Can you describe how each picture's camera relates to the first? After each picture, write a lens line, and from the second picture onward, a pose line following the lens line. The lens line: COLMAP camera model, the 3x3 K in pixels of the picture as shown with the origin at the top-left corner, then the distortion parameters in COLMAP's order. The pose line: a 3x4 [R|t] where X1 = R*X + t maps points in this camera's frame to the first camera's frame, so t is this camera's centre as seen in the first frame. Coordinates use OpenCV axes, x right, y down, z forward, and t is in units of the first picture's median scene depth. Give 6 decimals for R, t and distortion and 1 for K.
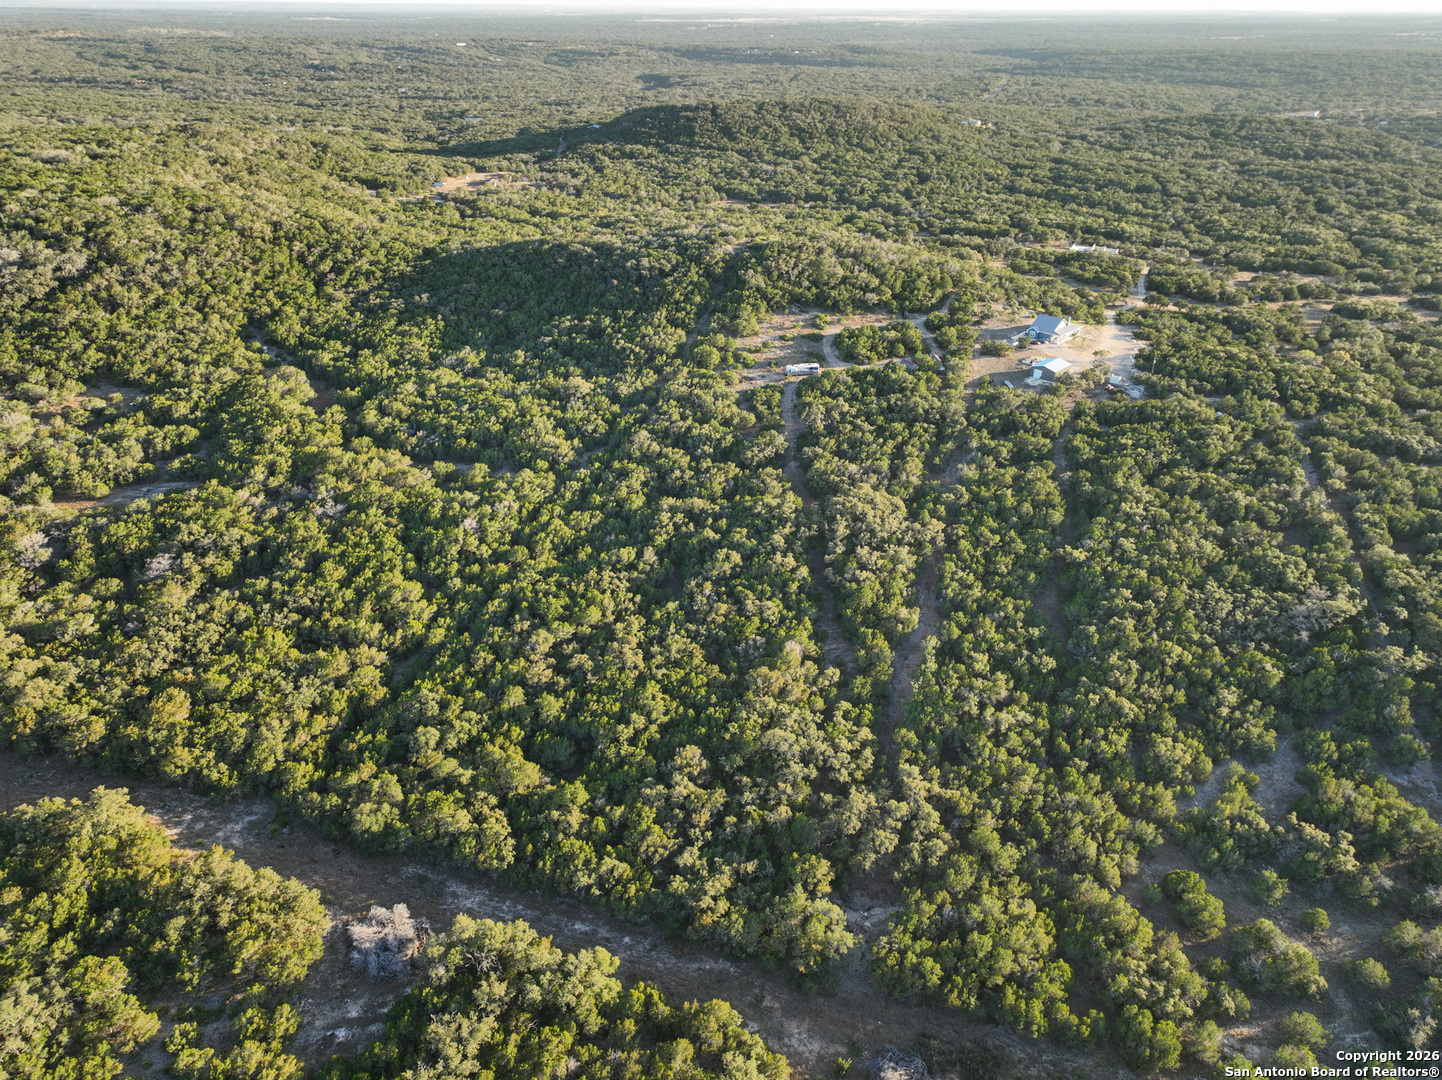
lens RADIAL K [[1012.3, 0, 726.4], [0, 1012.3, 538.0], [0, 0, 1]] dist [-0.007629, 0.026179]
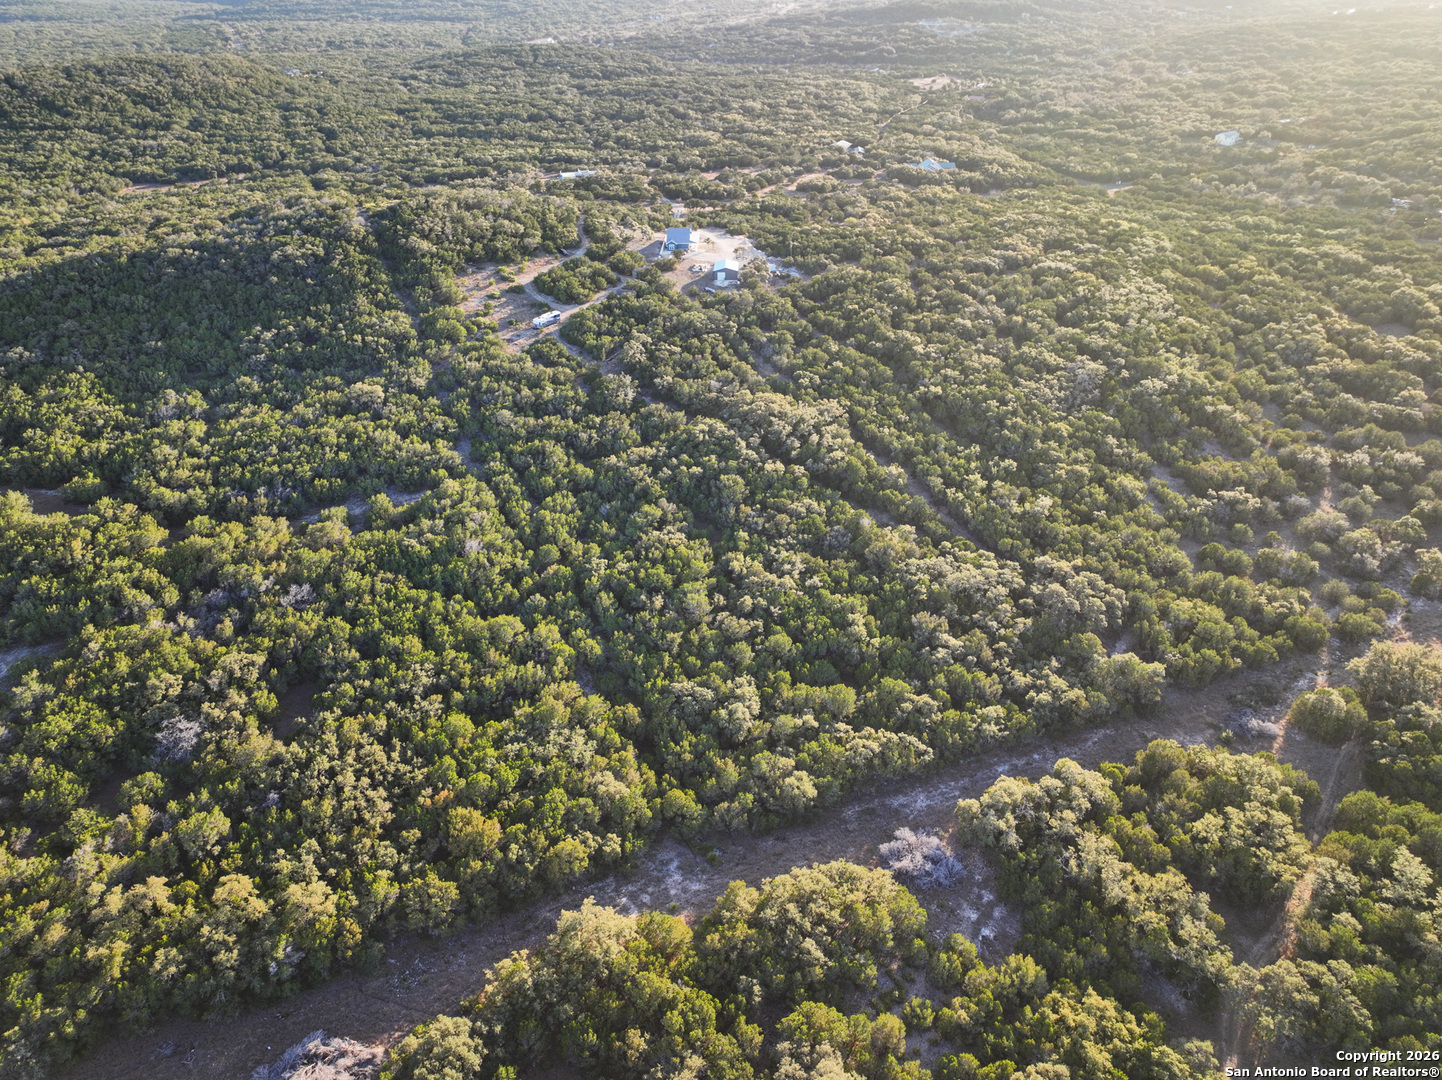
lens RADIAL K [[1012.3, 0, 723.2], [0, 1012.3, 539.6], [0, 0, 1]] dist [-0.007629, 0.026179]
pose [[0.746798, -0.352343, 0.564045, -0.624897], [0.325223, 0.933277, 0.152396, -0.087751], [-0.580106, 0.069632, 0.811559, 0.162208]]
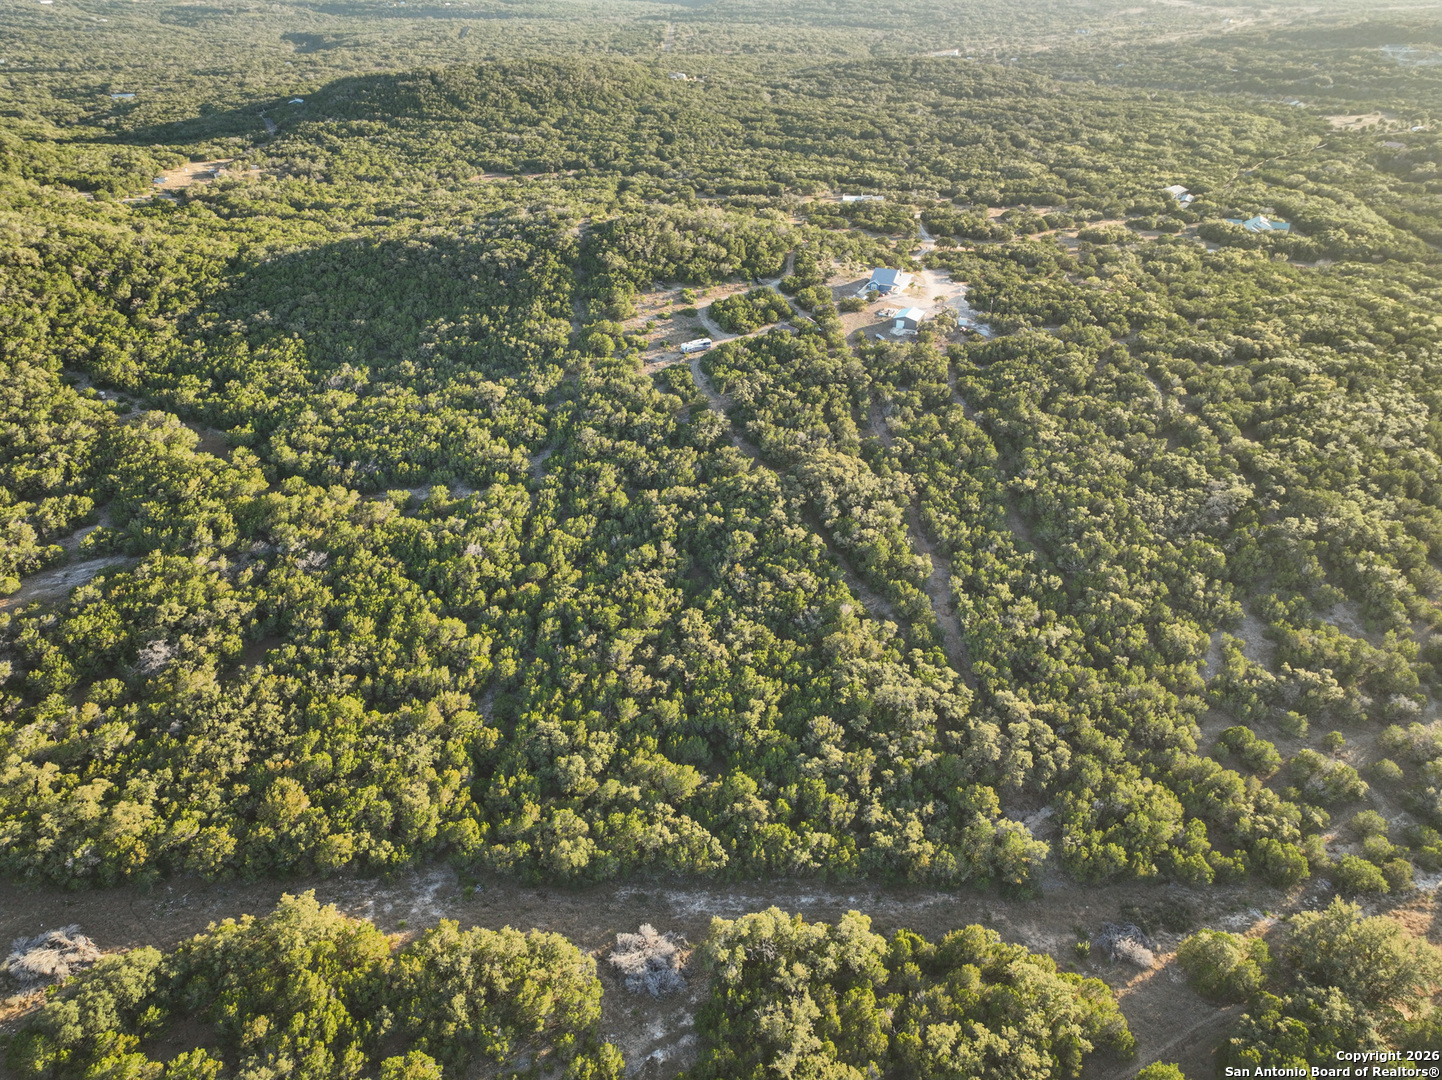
lens RADIAL K [[1012.3, 0, 724.2], [0, 1012.3, 537.6], [0, 0, 1]] dist [-0.007629, 0.026179]
pose [[0.947560, -0.170198, 0.270485, -0.304614], [0.158339, 0.985227, 0.065244, -0.053586], [-0.277593, -0.018994, 0.960511, -0.001823]]
